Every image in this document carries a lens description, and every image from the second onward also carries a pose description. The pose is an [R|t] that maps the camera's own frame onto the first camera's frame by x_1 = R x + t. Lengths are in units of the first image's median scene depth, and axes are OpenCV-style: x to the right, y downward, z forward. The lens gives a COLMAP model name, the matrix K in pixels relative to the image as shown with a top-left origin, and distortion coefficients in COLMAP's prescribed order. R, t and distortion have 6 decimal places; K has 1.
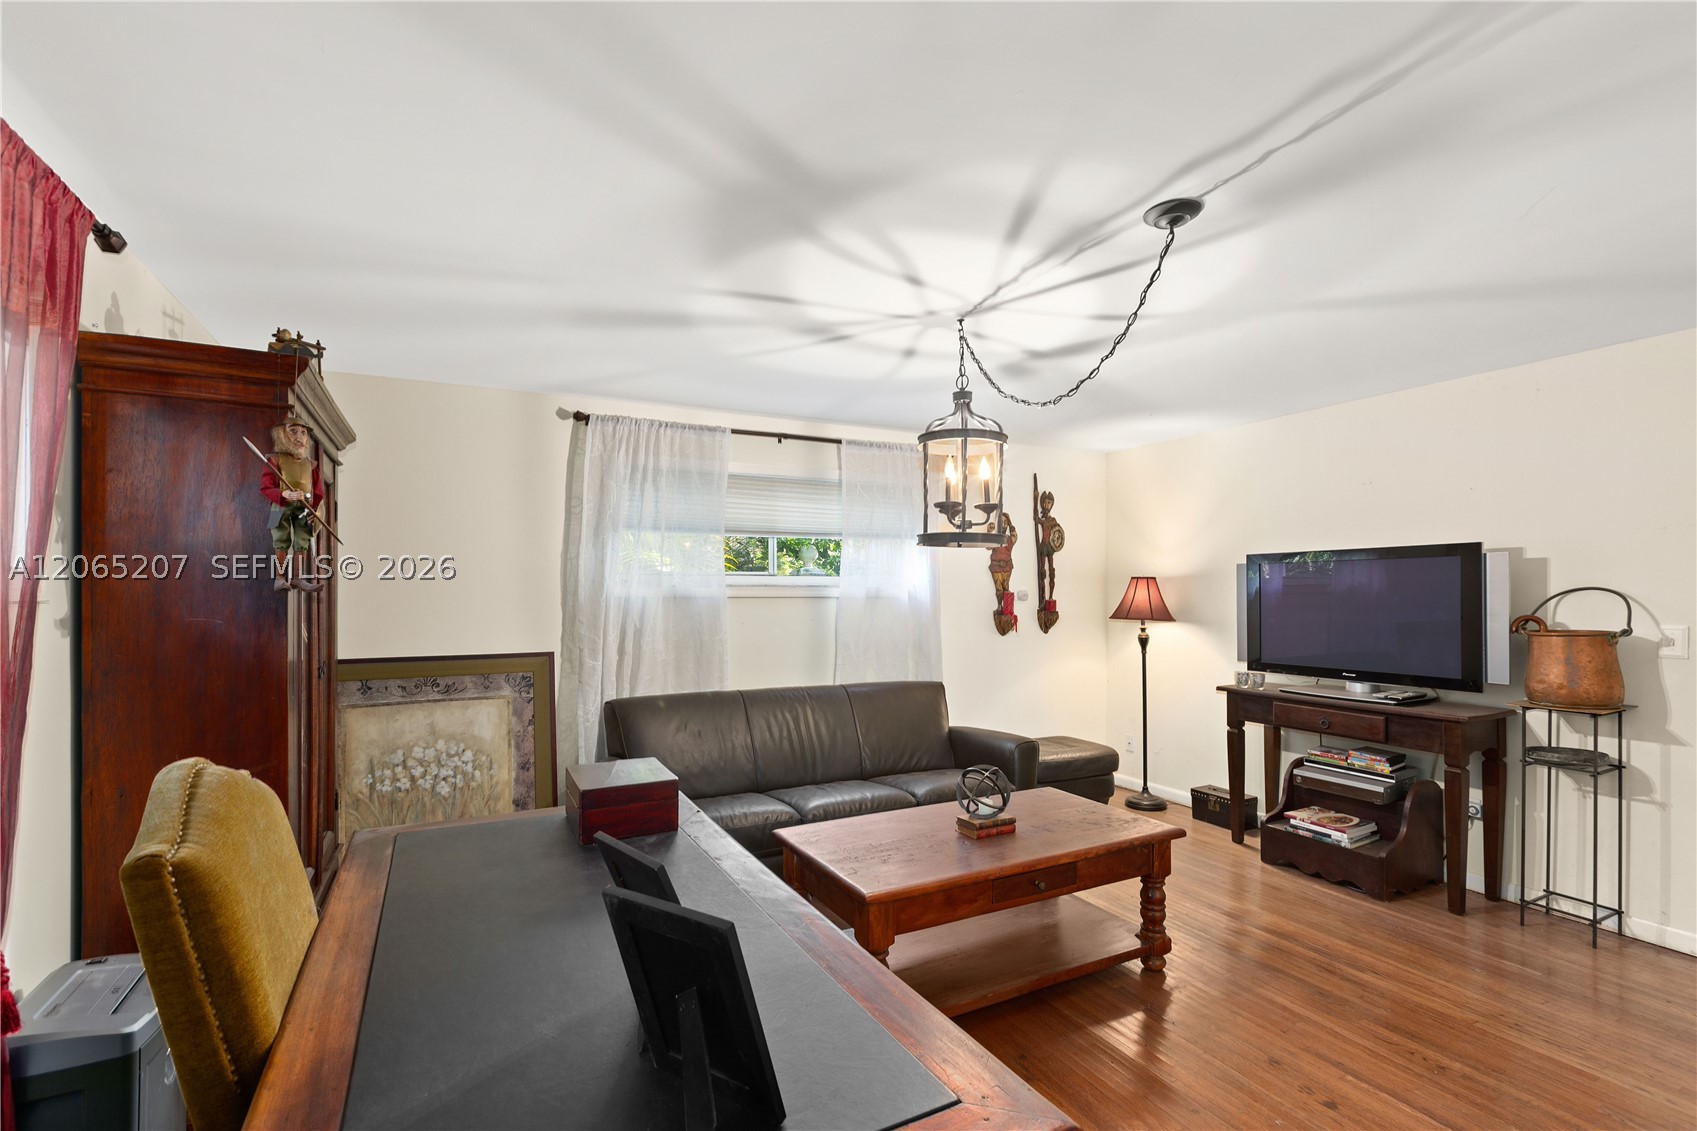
lens RADIAL K [[760.0, 0, 803.3], [0, 760.0, 602.0], [0, 0, 1]] dist [0.002099, -0.002255]
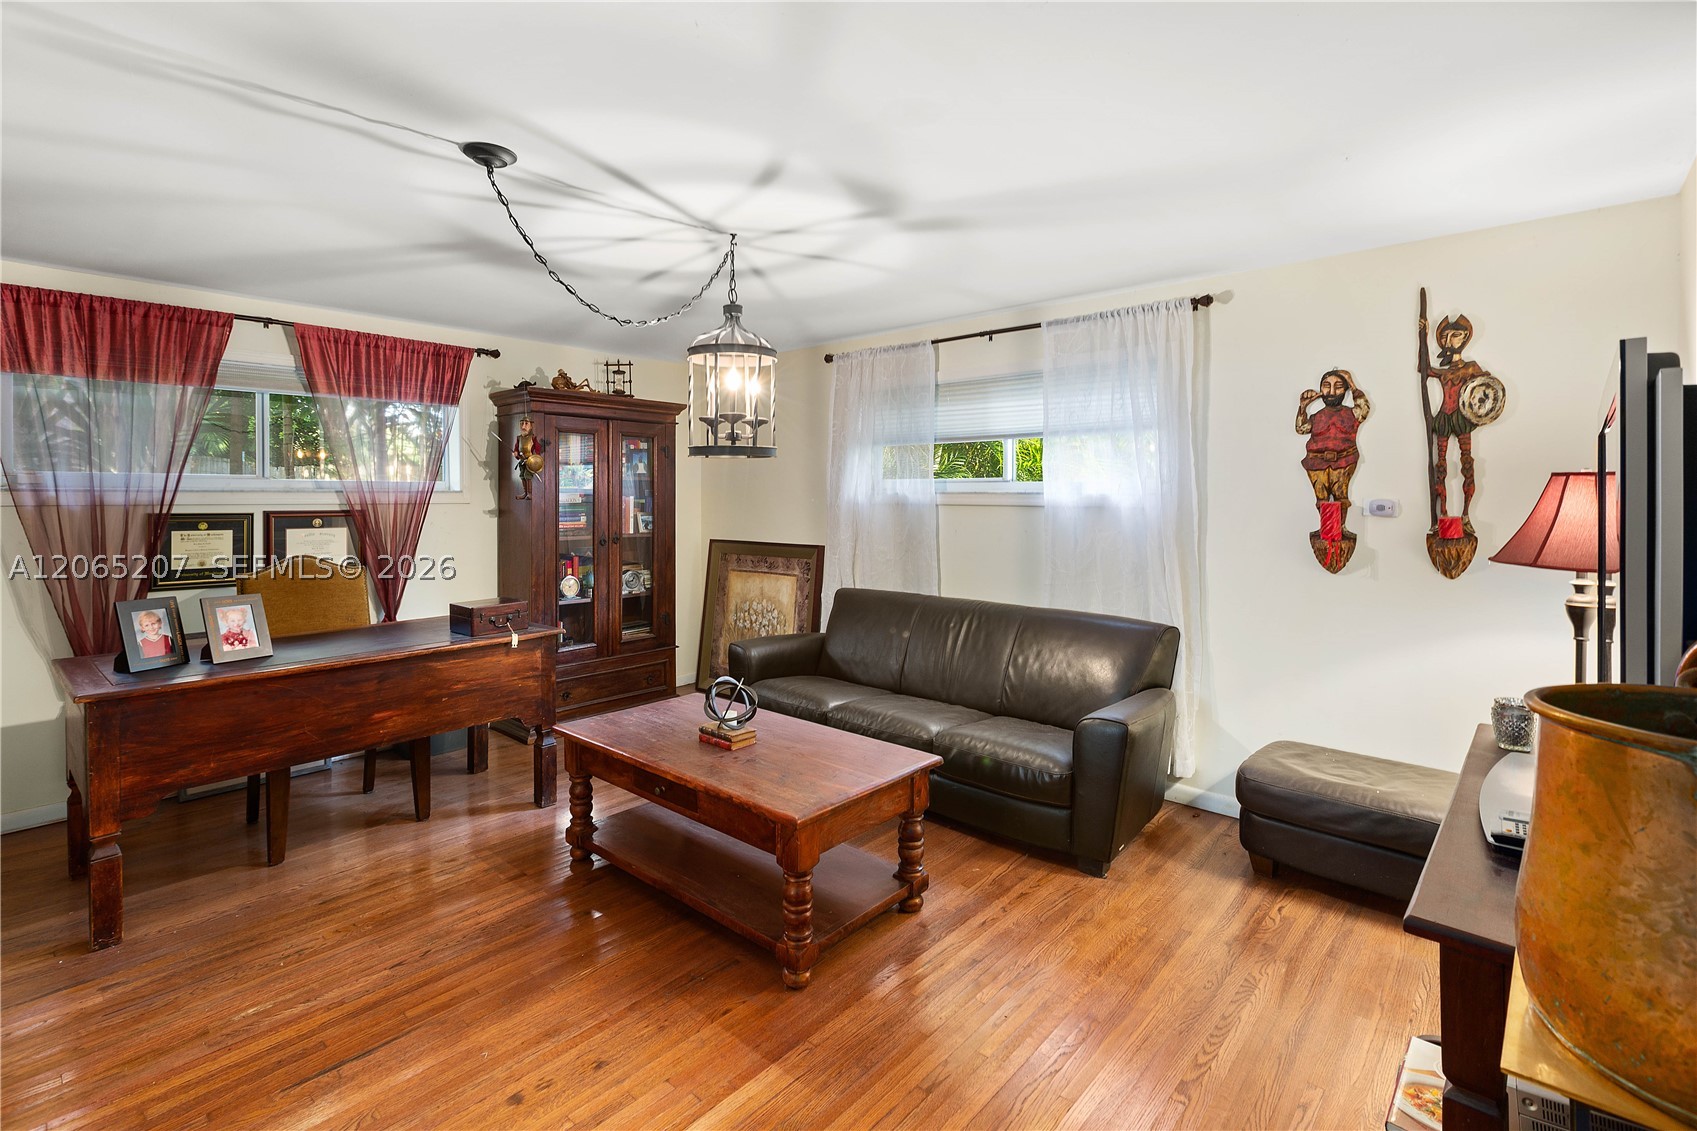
lens RADIAL K [[760.0, 0, 859.2], [0, 760.0, 515.1], [0, 0, 1]] dist [0.002099, -0.002255]
pose [[0.401657, 0.026363, -0.915411, 0.825411], [-0.010060, 0.999652, 0.024375, -0.016861], [0.915735, -0.000581, 0.401782, 0.510509]]
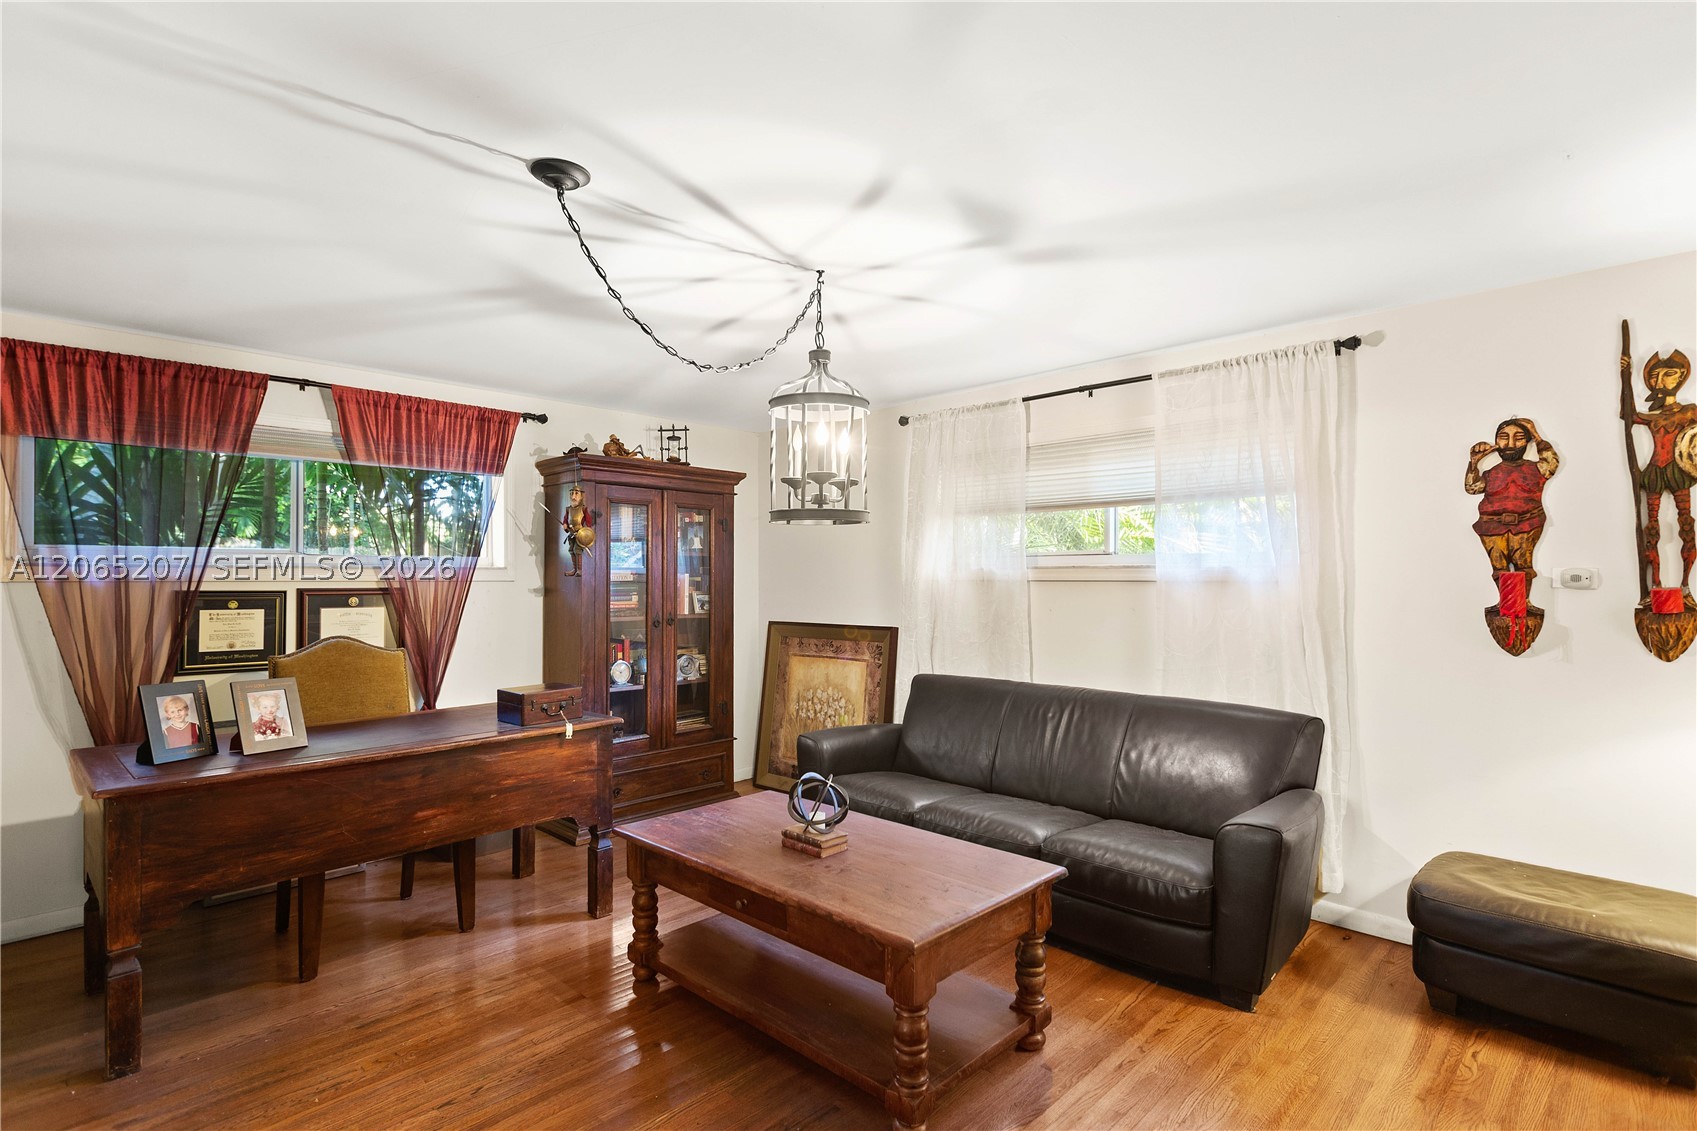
lens RADIAL K [[804.9, 0, 873.0], [0, 804.9, 584.2], [0, 0, 1]] dist [0.004160, -0.002934]
pose [[0.367454, 0.007118, -0.930015, 0.760926], [-0.007286, 0.999962, 0.004775, -0.005400], [0.930013, 0.005022, 0.367491, 0.485878]]
